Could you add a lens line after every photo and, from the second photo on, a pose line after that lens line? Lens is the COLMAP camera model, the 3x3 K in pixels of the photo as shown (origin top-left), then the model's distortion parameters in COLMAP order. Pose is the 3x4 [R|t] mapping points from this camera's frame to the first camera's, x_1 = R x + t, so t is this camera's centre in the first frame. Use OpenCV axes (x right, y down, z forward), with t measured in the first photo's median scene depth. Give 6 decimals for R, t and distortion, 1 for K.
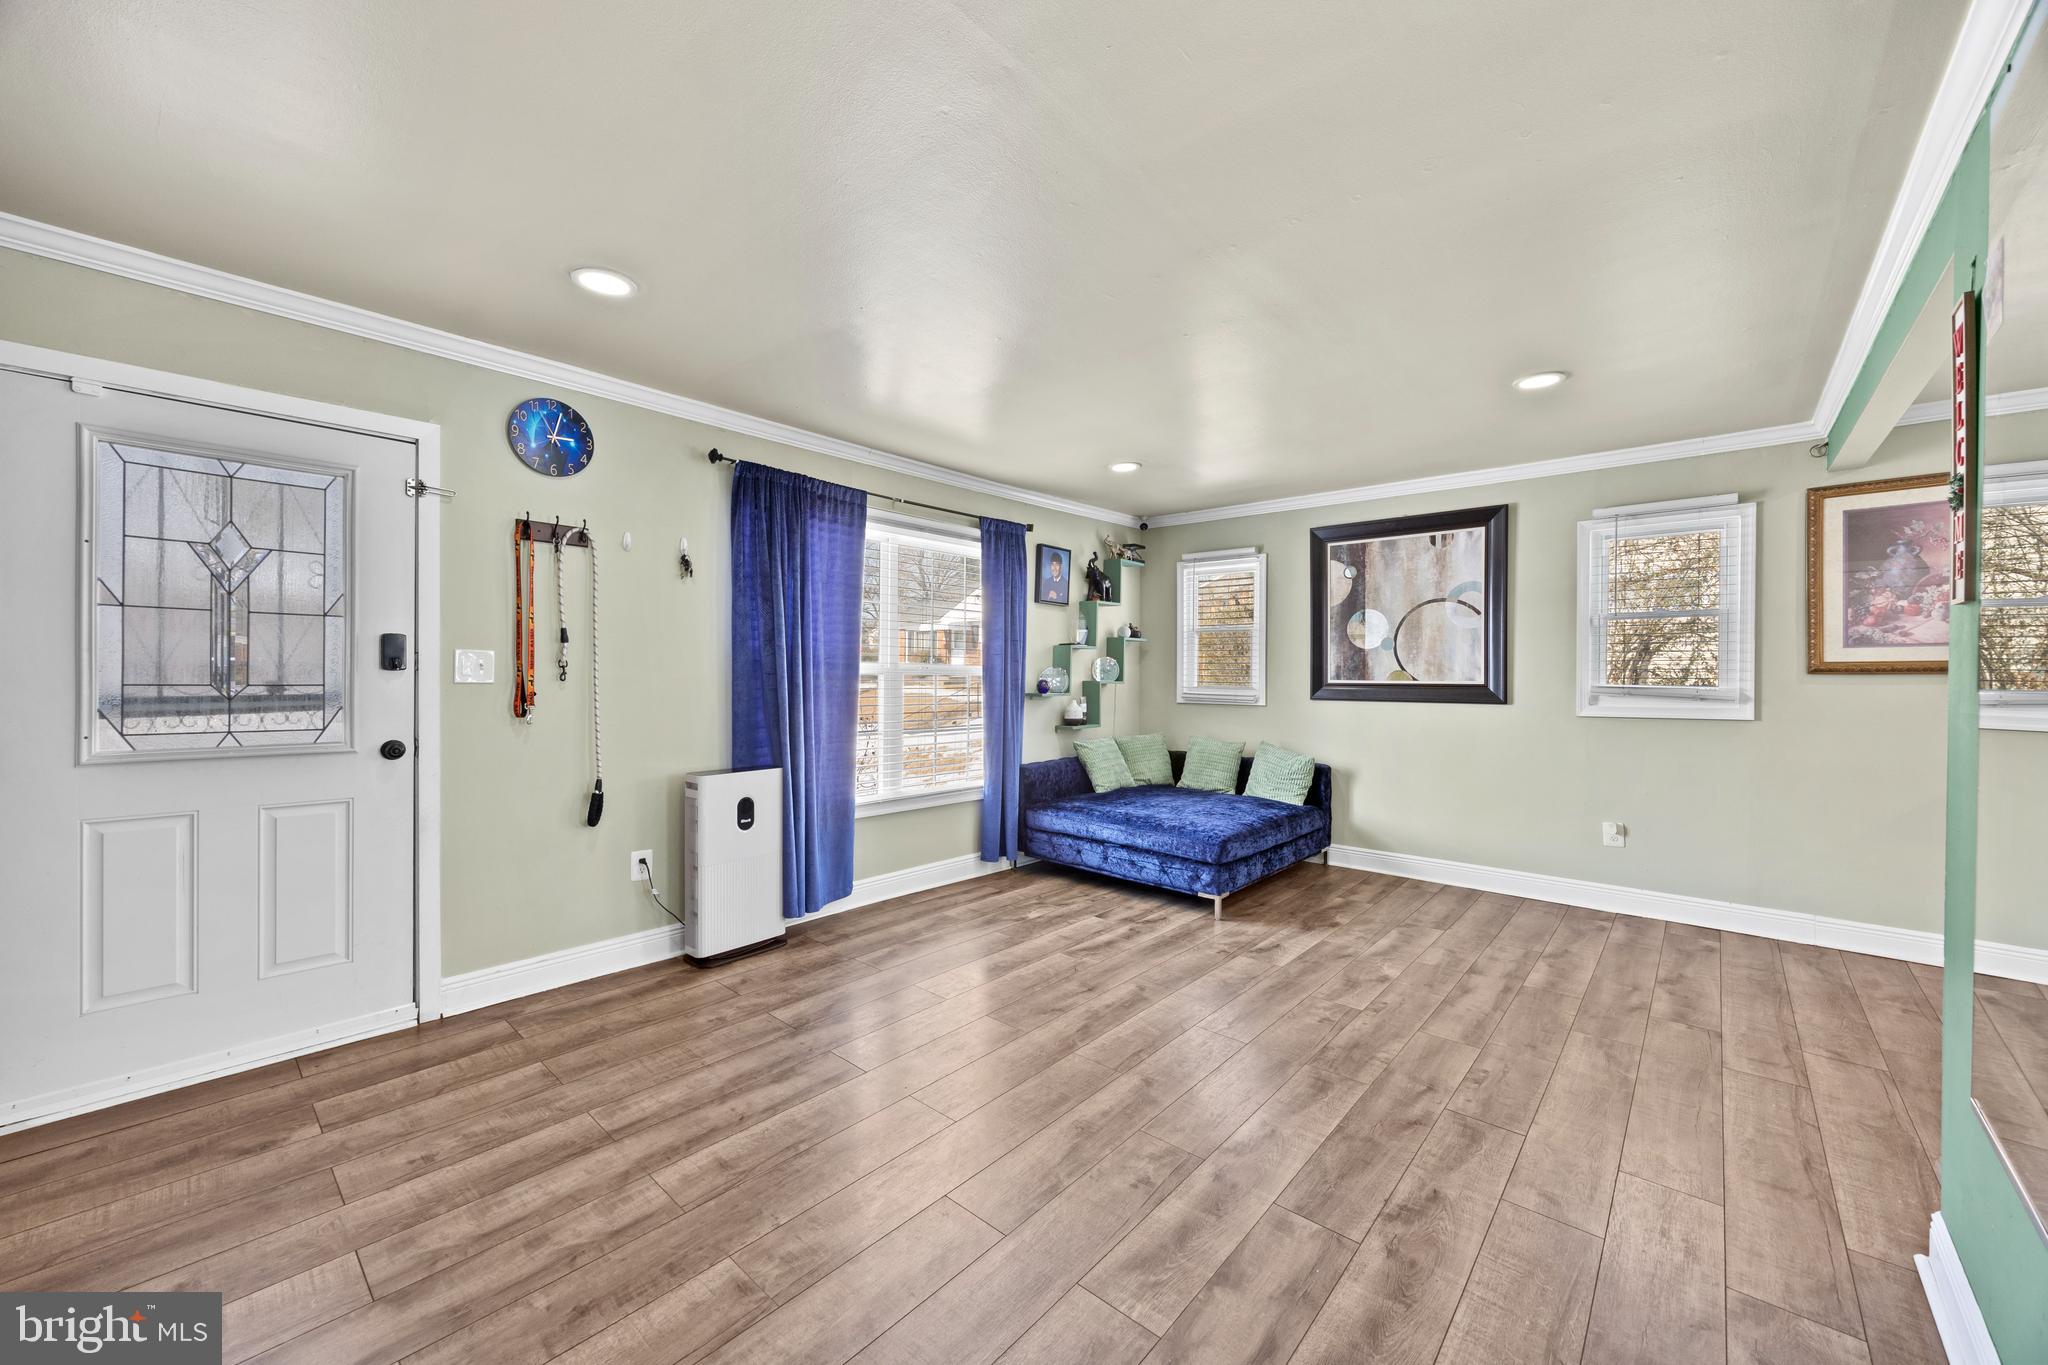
lens RADIAL K [[792.9, 0, 1028.7], [0, 792.9, 674.3], [0, 0, 1]] dist [-0.000176, -0.000016]
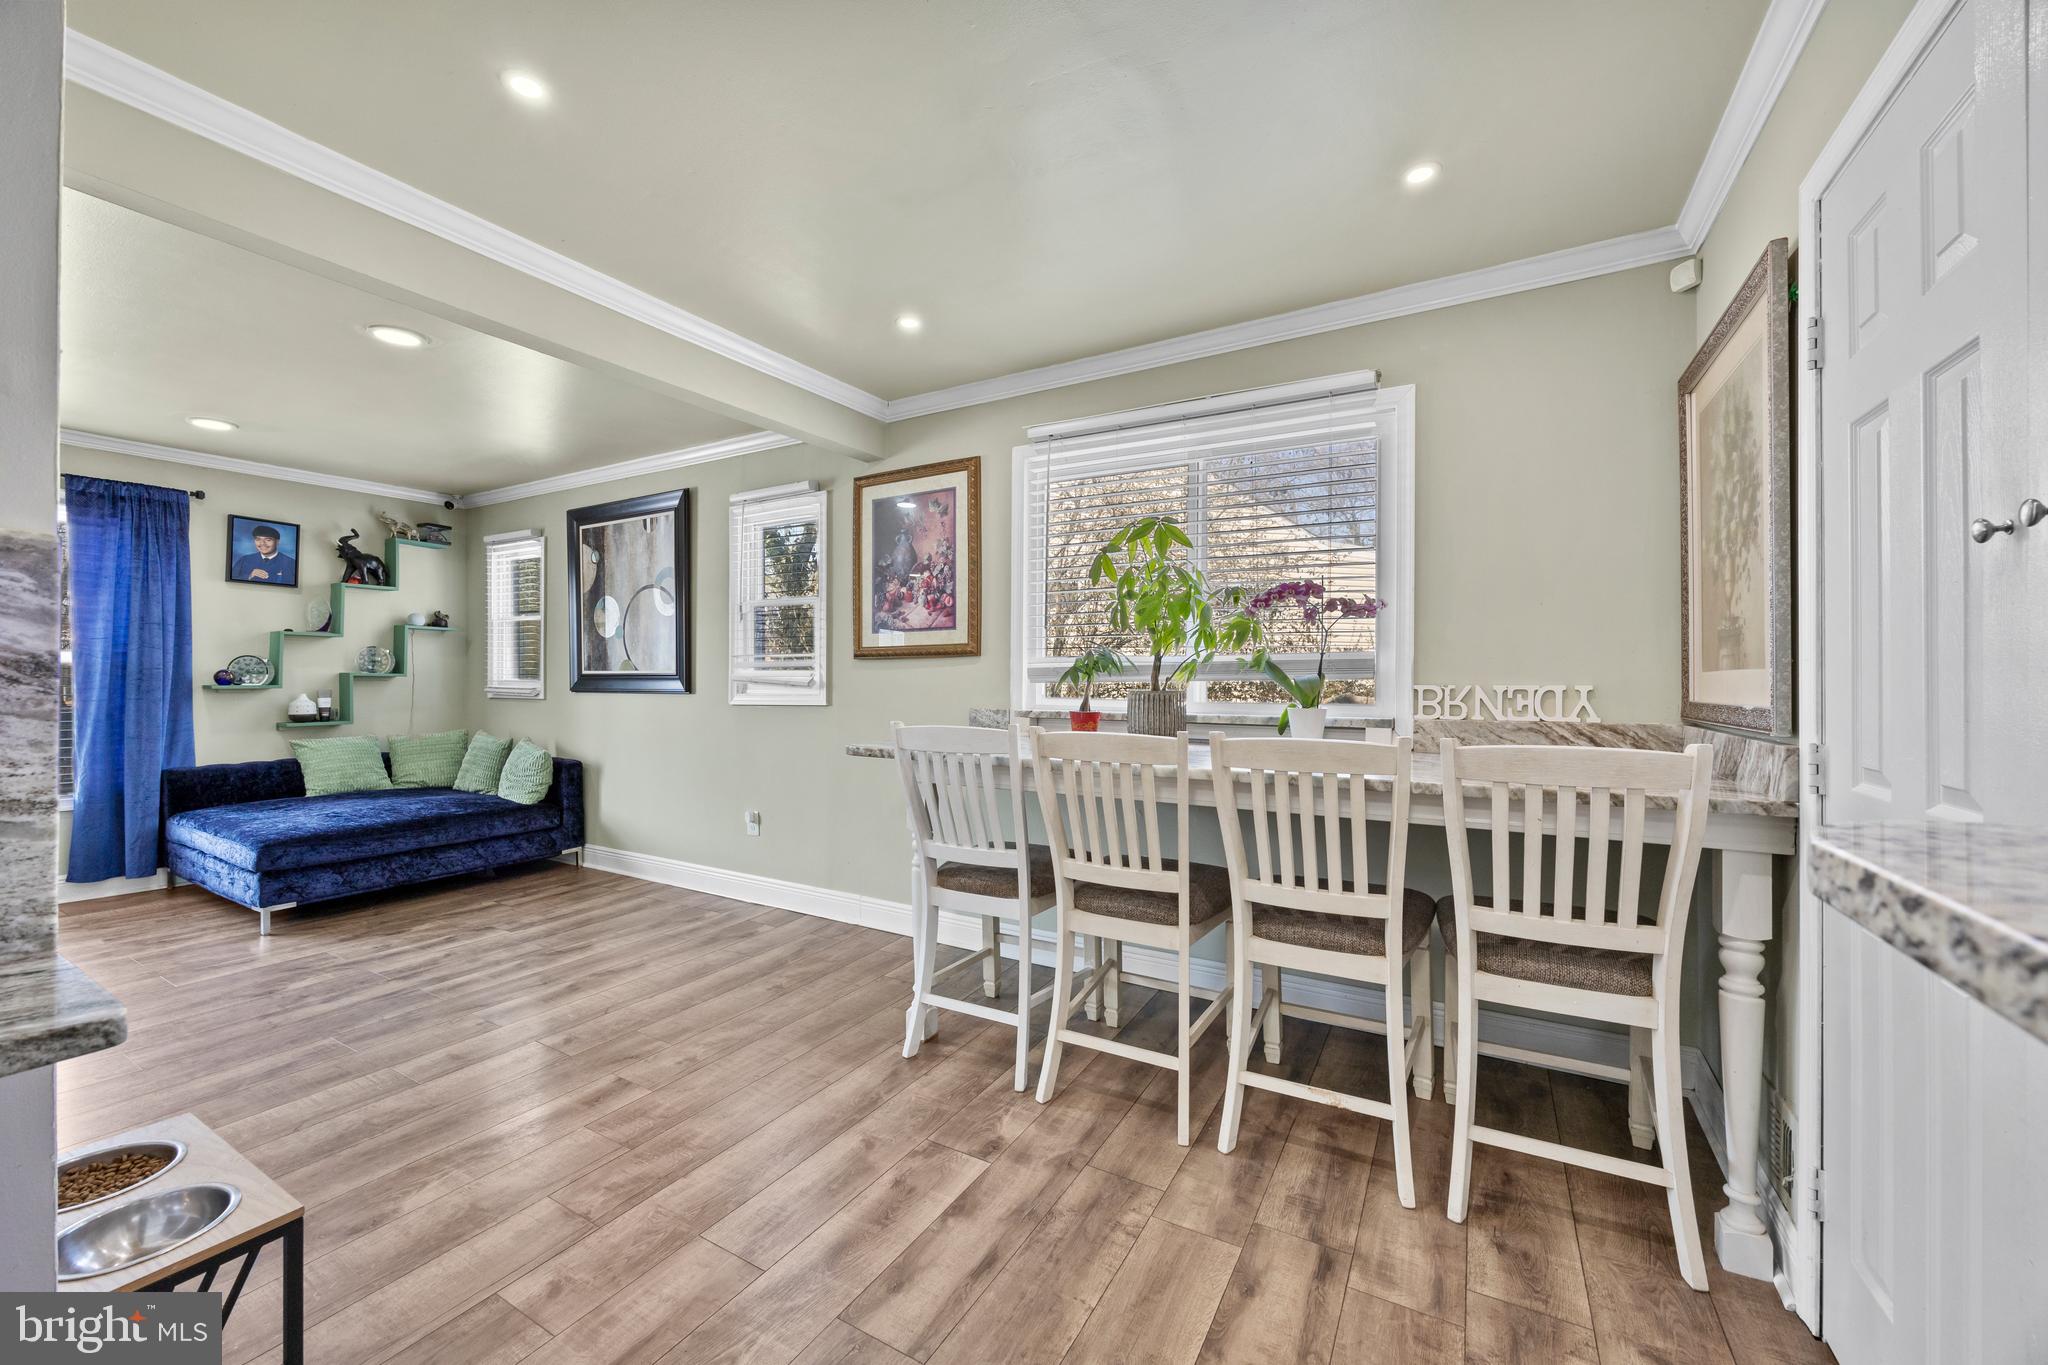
lens RADIAL K [[792.9, 0, 1042.6], [0, 792.9, 682.9], [0, 0, 1]] dist [-0.000176, -0.000016]
pose [[0.979211, -0.000317, 0.202846, 0.787242], [0.000449, 1.000000, -0.000603, 0.024054], [-0.202845, 0.000682, 0.979211, -0.038708]]
